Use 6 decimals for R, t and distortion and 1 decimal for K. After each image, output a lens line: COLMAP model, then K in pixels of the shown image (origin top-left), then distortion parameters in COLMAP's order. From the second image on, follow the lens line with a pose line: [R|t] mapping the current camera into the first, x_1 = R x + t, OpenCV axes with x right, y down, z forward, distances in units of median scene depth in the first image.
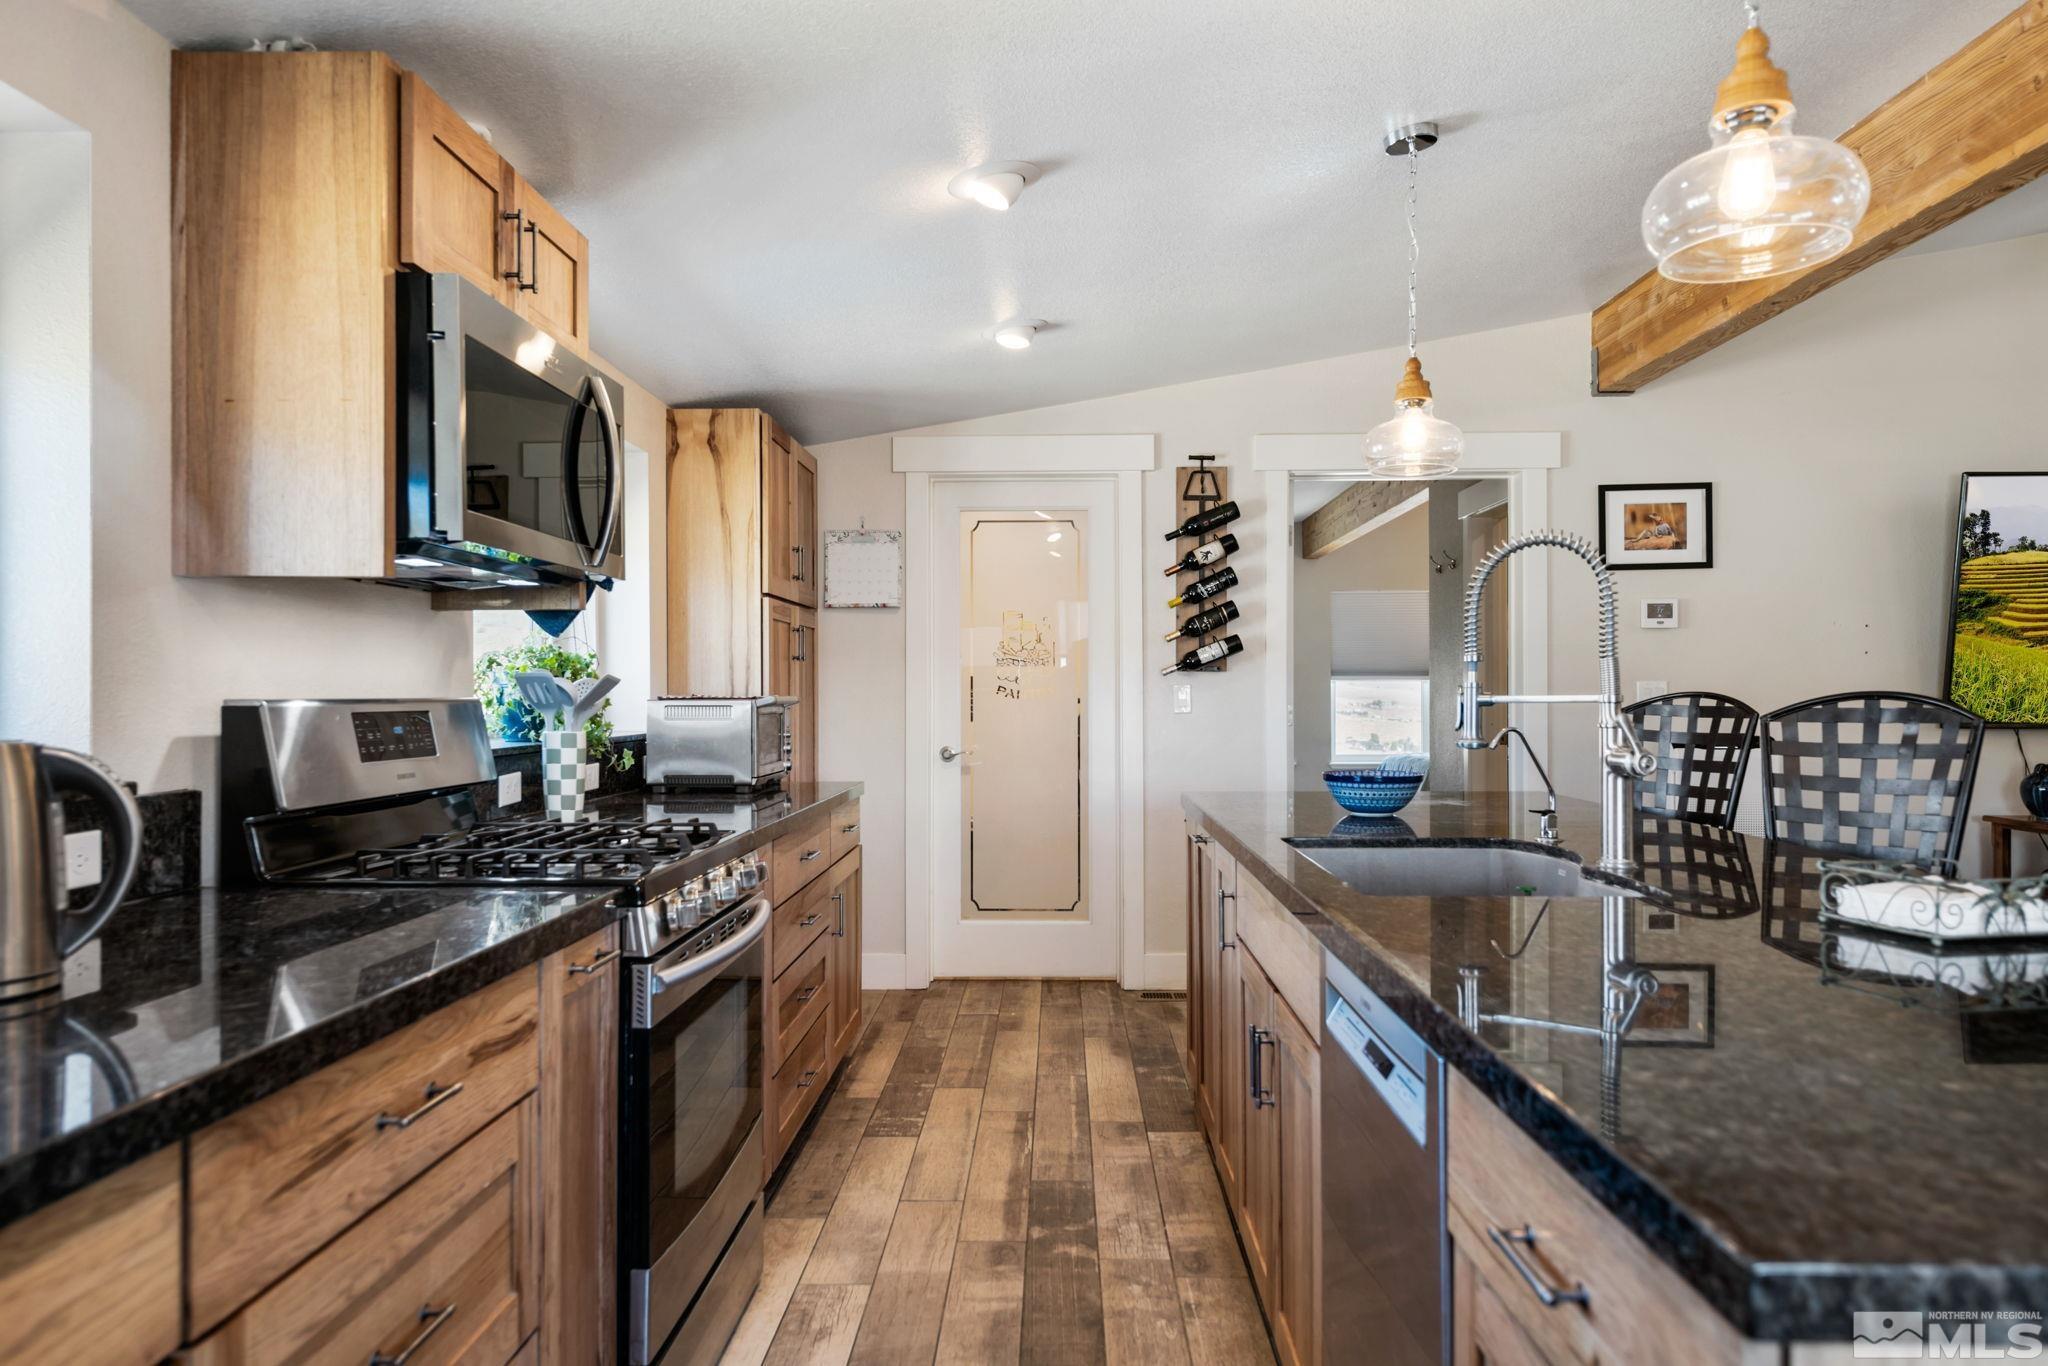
lens RADIAL K [[1305.3, 0, 1024.0], [0, 1305.3, 683.0], [0, 0, 1]] dist [0.021641, -0.000513]
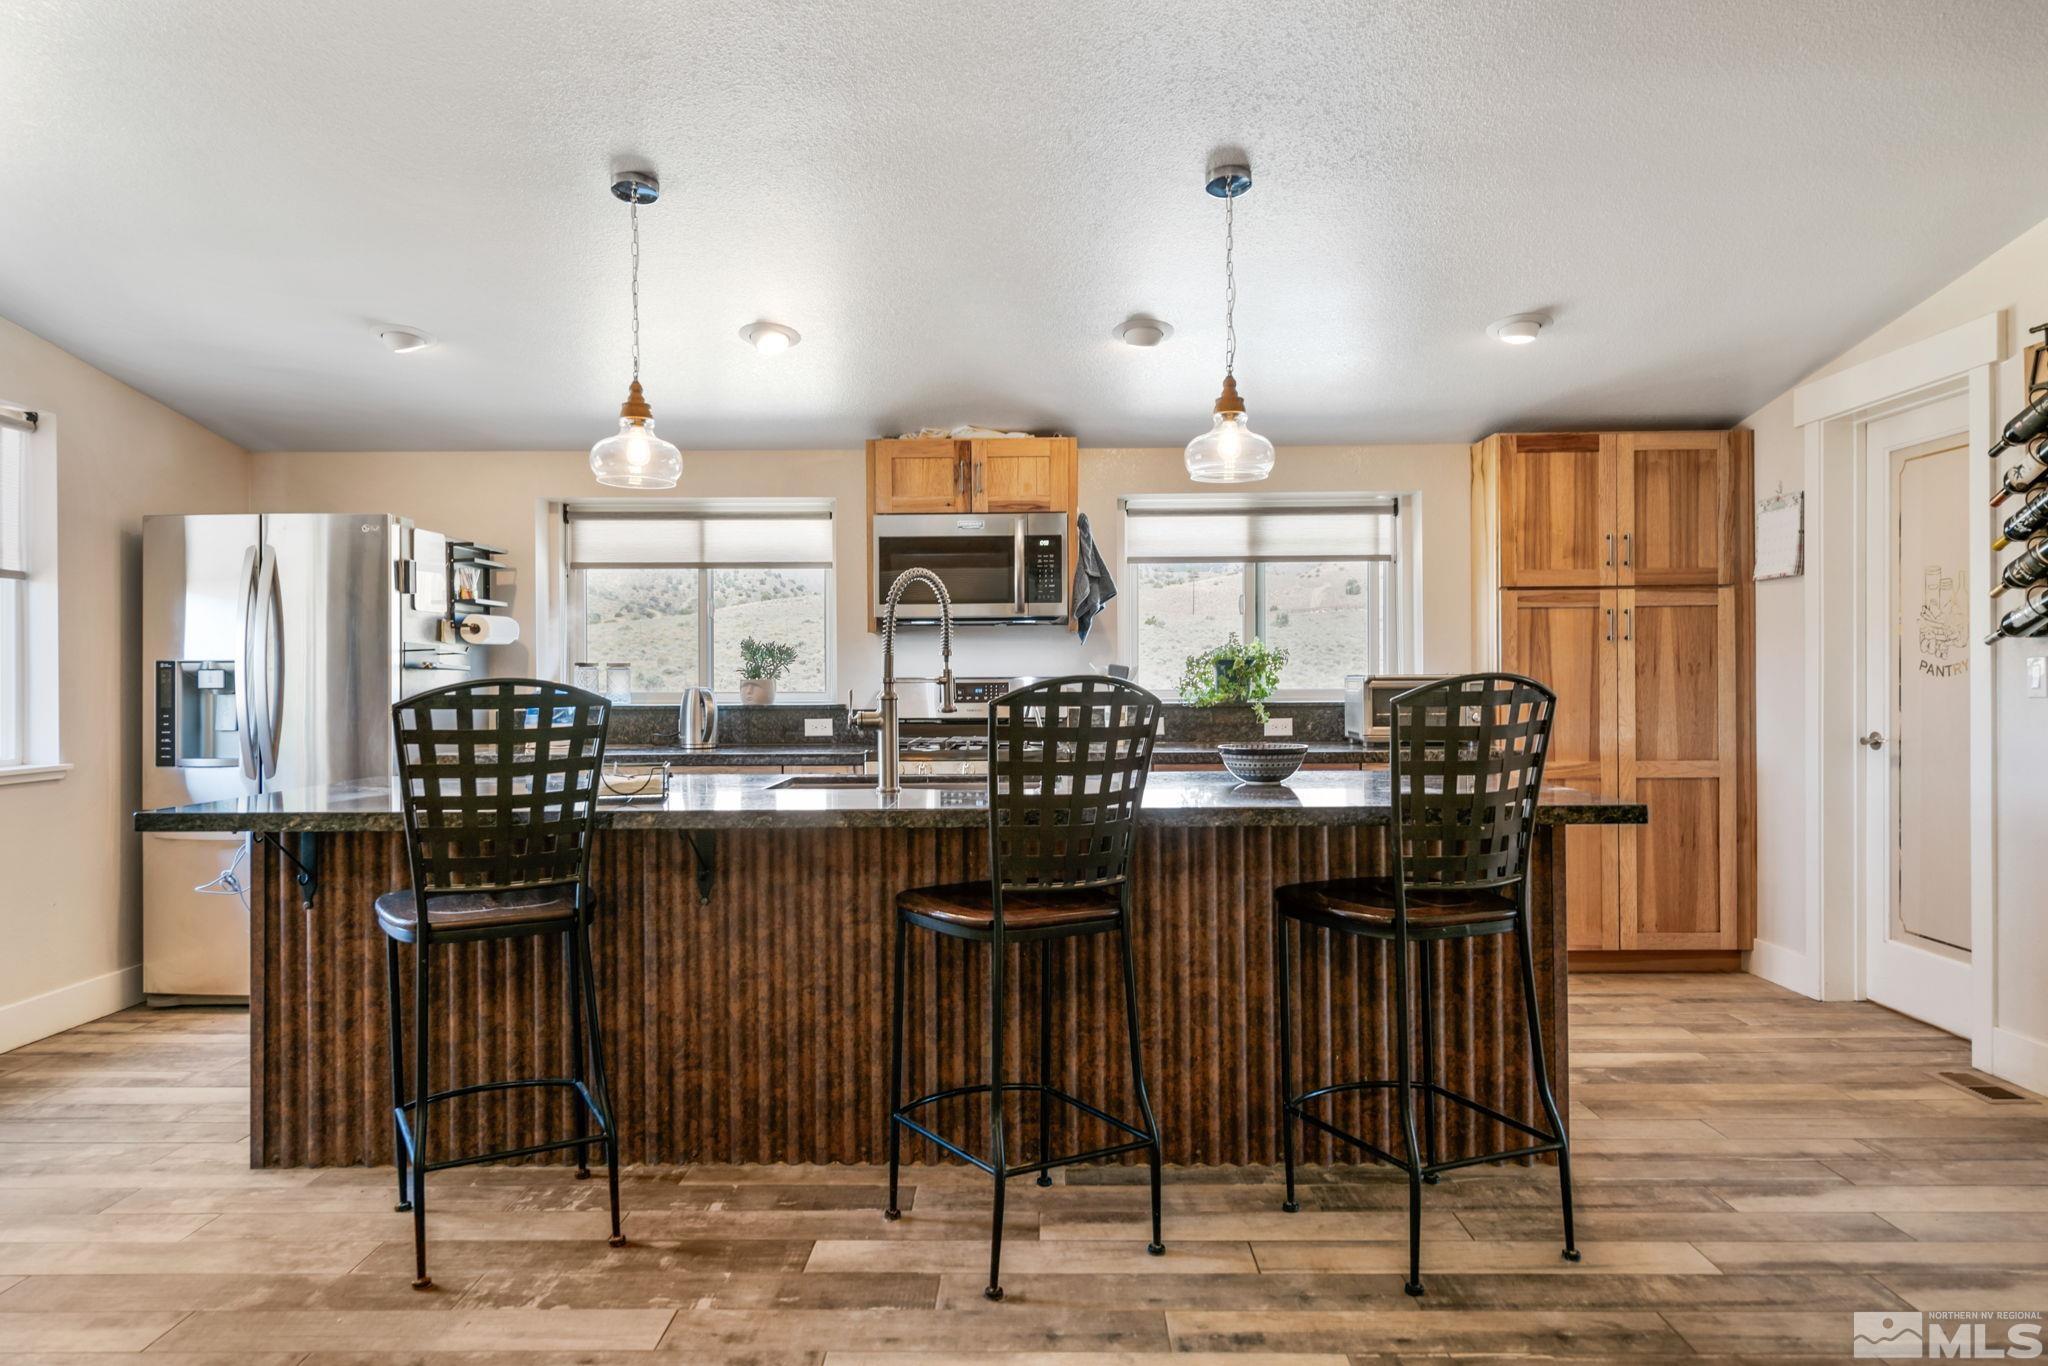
lens RADIAL K [[1305.3, 0, 1024.0], [0, 1305.3, 683.0], [0, 0, 1]] dist [0.021641, -0.000513]
pose [[0.017540, 0.007058, -0.999821, 1.036374], [0.013650, 0.999880, 0.007298, 0.002316], [0.999753, -0.013775, 0.017441, 0.569679]]
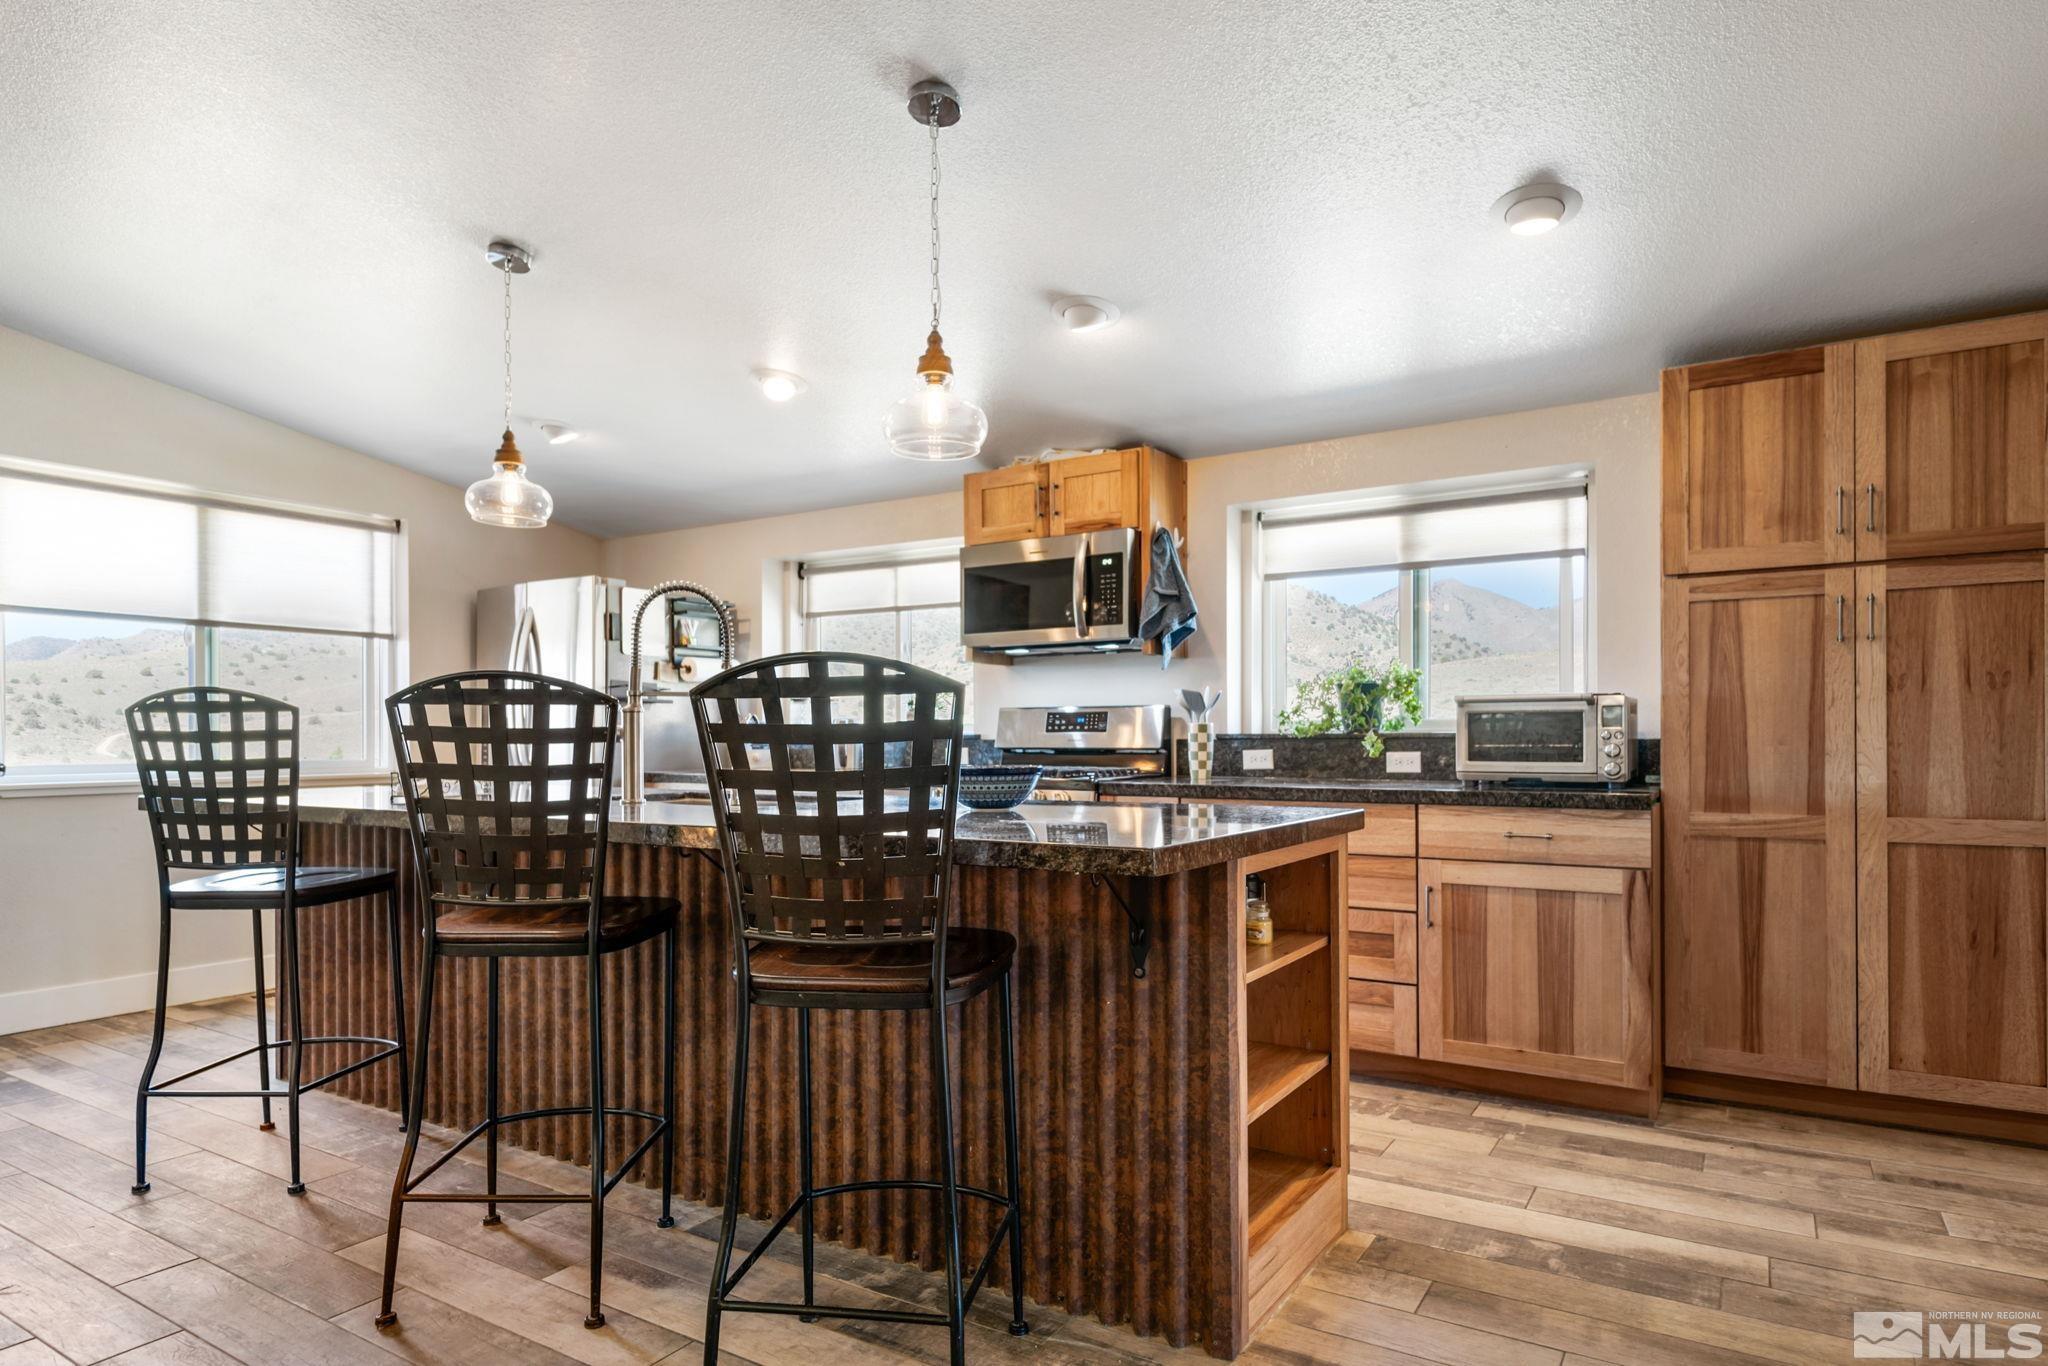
lens RADIAL K [[1152.0, 0, 1008.8], [0, 1152.0, 739.2], [0, 0, 1]] dist [0.007063, 0.000380]
pose [[-0.502107, 0.007690, -0.864771, 0.731867], [0.011531, 0.999931, 0.002196, 0.035107], [0.864729, -0.008869, -0.502161, 1.060790]]
